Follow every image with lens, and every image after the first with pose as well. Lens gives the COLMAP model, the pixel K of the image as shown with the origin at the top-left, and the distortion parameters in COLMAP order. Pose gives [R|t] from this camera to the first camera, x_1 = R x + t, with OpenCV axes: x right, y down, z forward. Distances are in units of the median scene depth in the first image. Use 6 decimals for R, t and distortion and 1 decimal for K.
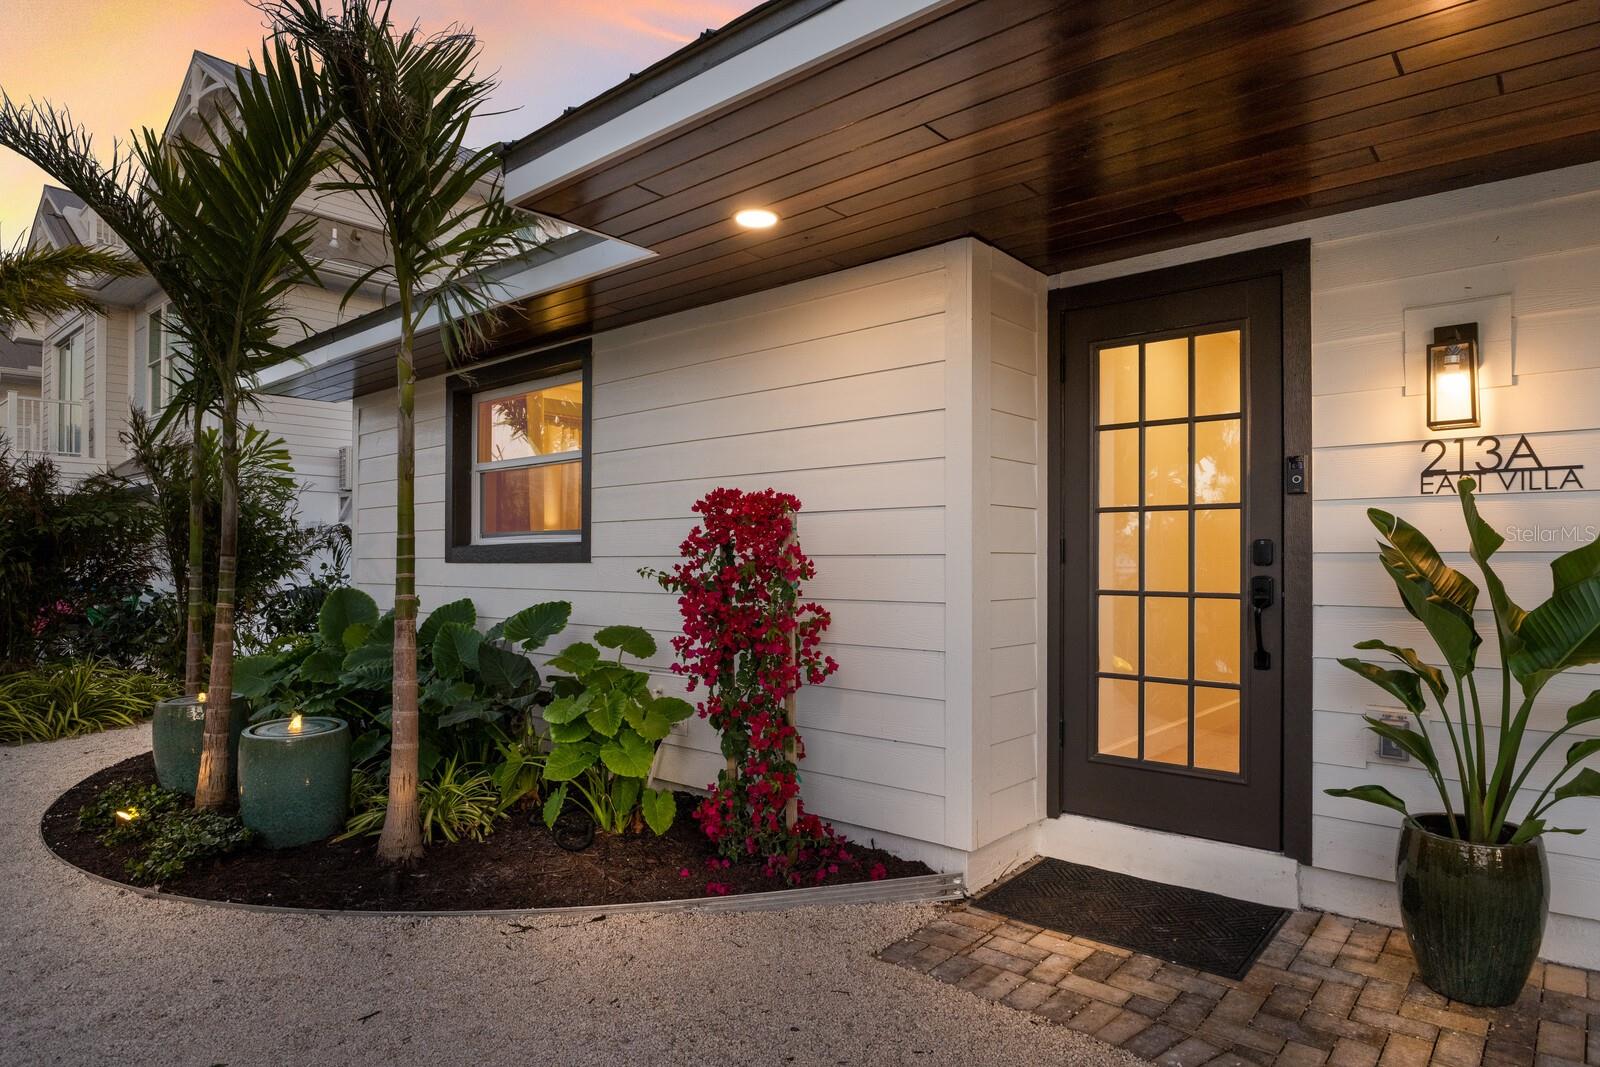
lens RADIAL K [[910.5, 0, 799.9], [0, 910.5, 540.9], [0, 0, 1]] dist [0.002933, 0.000337]
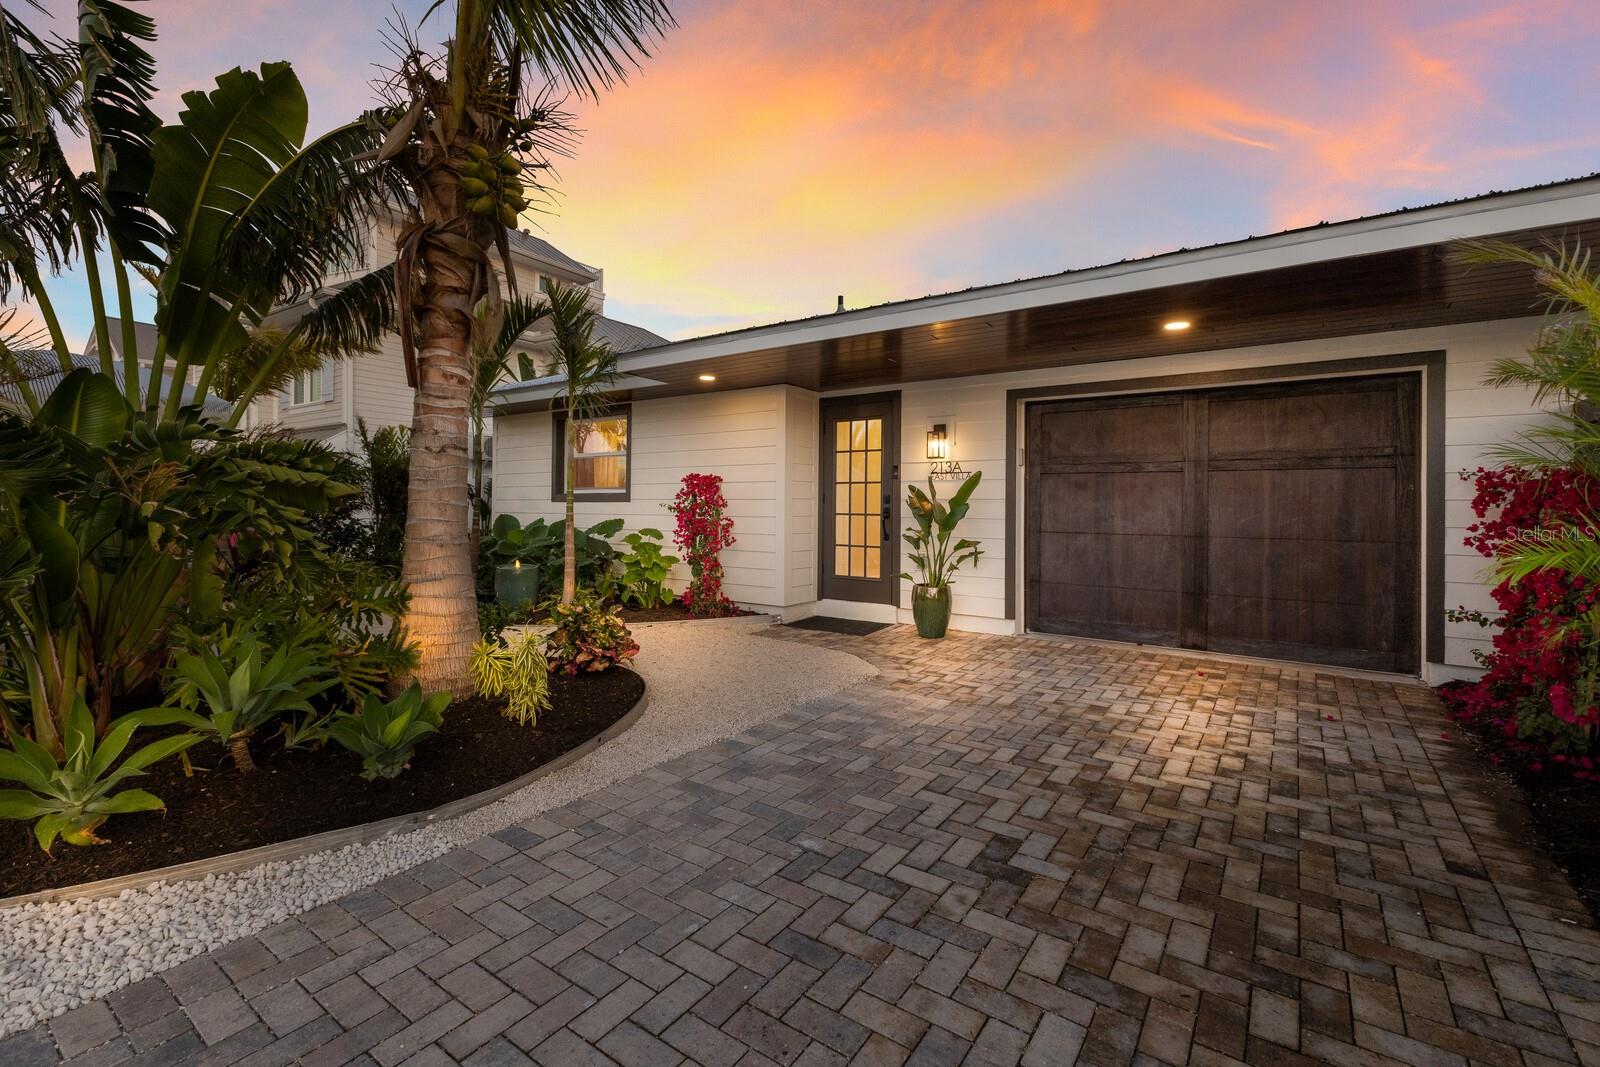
lens RADIAL K [[688.9, 0, 805.3], [0, 688.9, 499.0], [0, 0, 1]] dist [0.003034, 0.000499]
pose [[0.995435, 0.008447, 0.095062, 0.049132], [-0.009640, 0.999880, 0.012096, -0.010391], [-0.094949, -0.012958, 0.995398, -1.006775]]
